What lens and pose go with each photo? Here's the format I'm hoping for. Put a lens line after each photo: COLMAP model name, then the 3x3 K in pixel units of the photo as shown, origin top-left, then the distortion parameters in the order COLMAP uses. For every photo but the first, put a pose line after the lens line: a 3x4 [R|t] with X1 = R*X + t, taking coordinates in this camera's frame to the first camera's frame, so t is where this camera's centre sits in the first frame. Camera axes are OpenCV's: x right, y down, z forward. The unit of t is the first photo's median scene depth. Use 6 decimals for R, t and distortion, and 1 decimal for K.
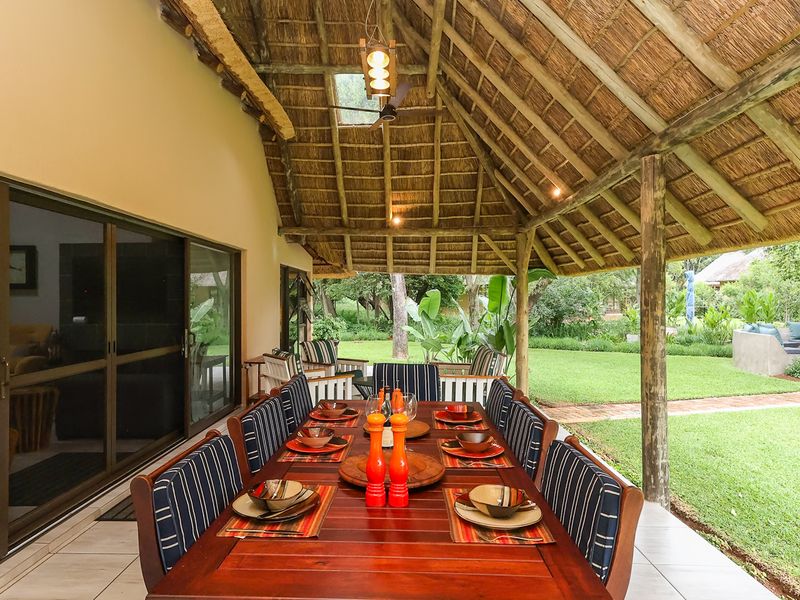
lens RADIAL K [[503.5, 0, 403.3], [0, 503.5, 295.0], [0, 0, 1]] dist [0.020483, 0.001166]
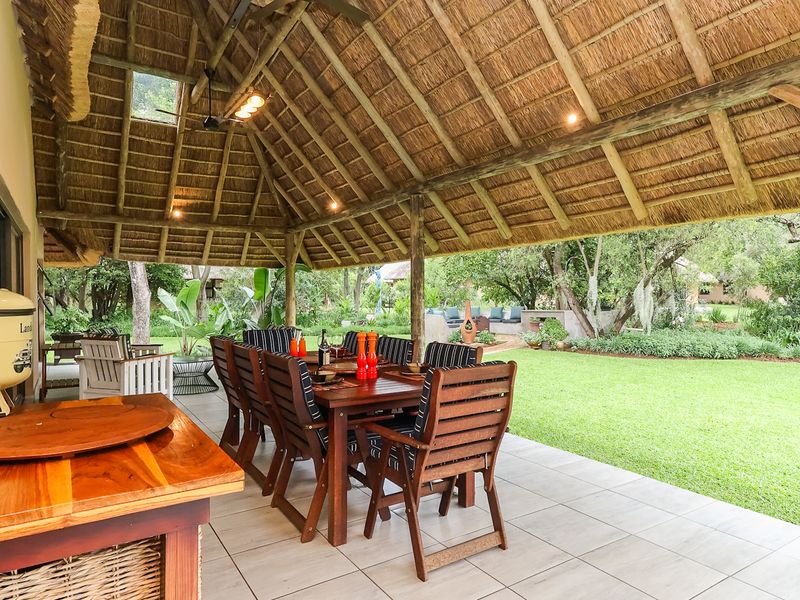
lens RADIAL K [[503.5, 0, 397.6], [0, 503.5, 302.3], [0, 0, 1]] dist [0.020483, 0.001166]
pose [[0.831988, -0.010684, 0.554691, -0.235680], [-0.000419, 0.999802, 0.019886, 0.019411], [-0.554793, -0.016777, 0.831819, -0.161825]]
